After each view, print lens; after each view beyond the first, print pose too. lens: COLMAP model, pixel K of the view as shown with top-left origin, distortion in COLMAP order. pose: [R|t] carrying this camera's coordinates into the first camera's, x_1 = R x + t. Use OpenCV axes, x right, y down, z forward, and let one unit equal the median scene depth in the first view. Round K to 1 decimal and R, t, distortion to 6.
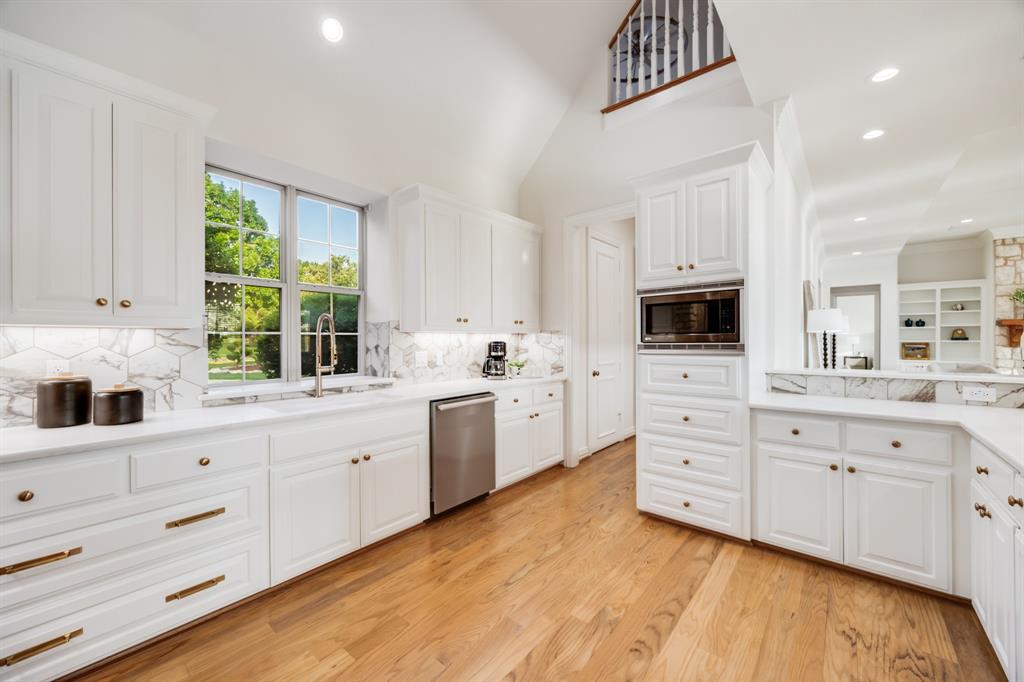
lens RADIAL K [[393.4, 0, 513.8], [0, 393.4, 339.6], [0, 0, 1]] dist [0.000257, 0.000022]
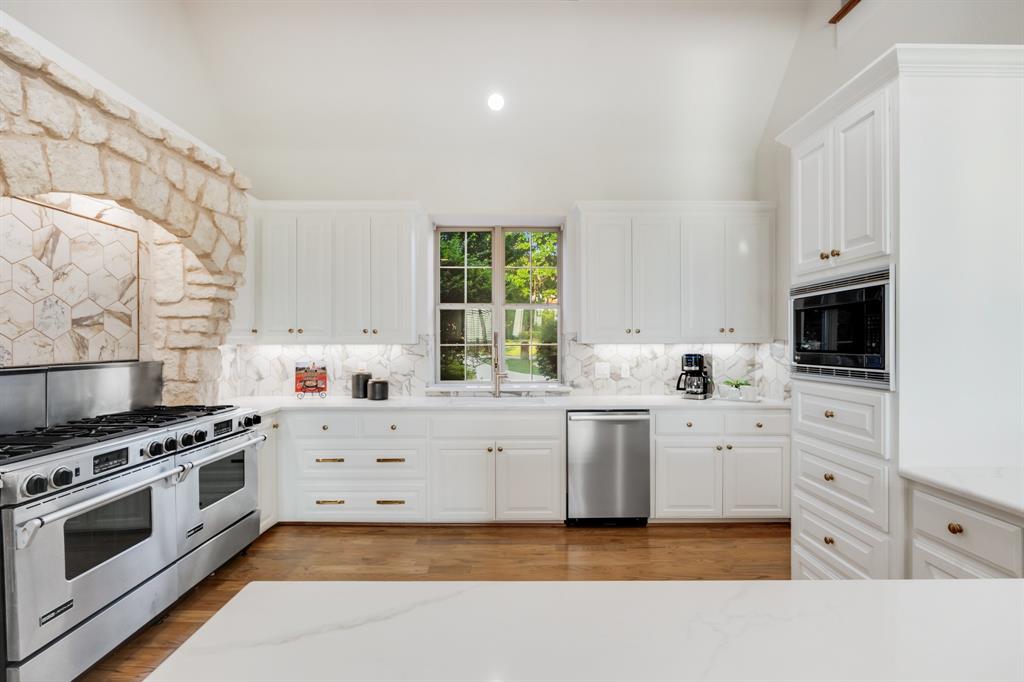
lens RADIAL K [[492.4, 0, 512.0], [0, 492.4, 341.0], [0, 0, 1]] dist [-0.000143, -0.000013]
pose [[0.647094, 0.002741, -0.762405, 0.787292], [0.000304, 0.999993, 0.003854, -0.041428], [0.762410, -0.002726, 0.647089, 0.033010]]
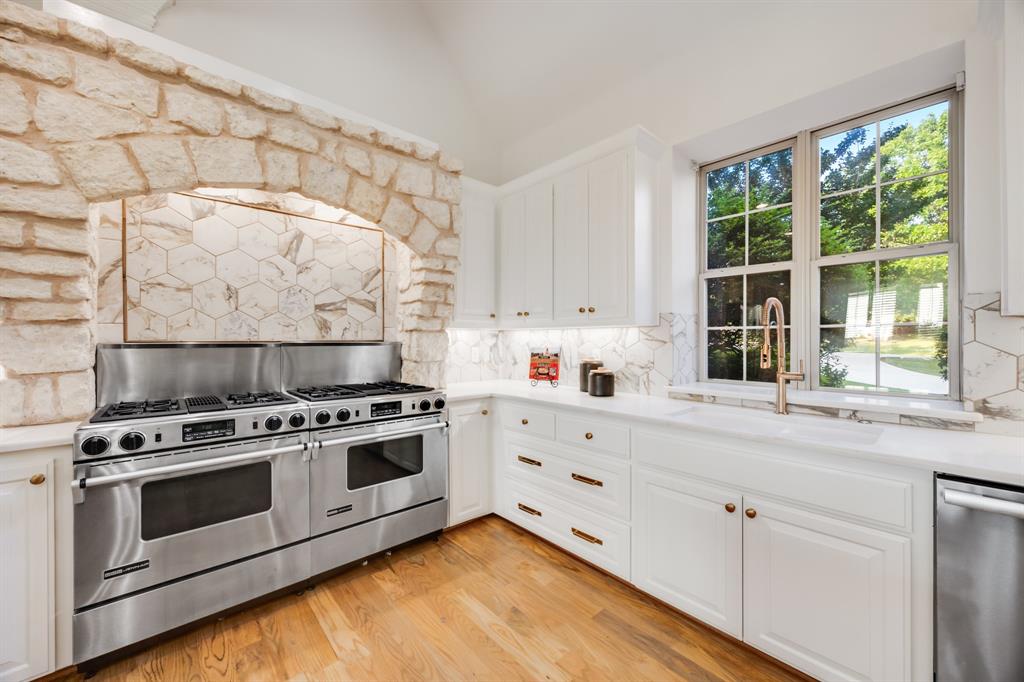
lens RADIAL K [[393.4, 0, 513.8], [0, 393.4, 339.6], [0, 0, 1]] dist [0.000257, 0.000022]
pose [[-0.137038, 0.003516, -0.990560, 0.316220], [0.003553, 0.999989, 0.003058, 0.006689], [0.990559, -0.003100, -0.137049, 0.670055]]
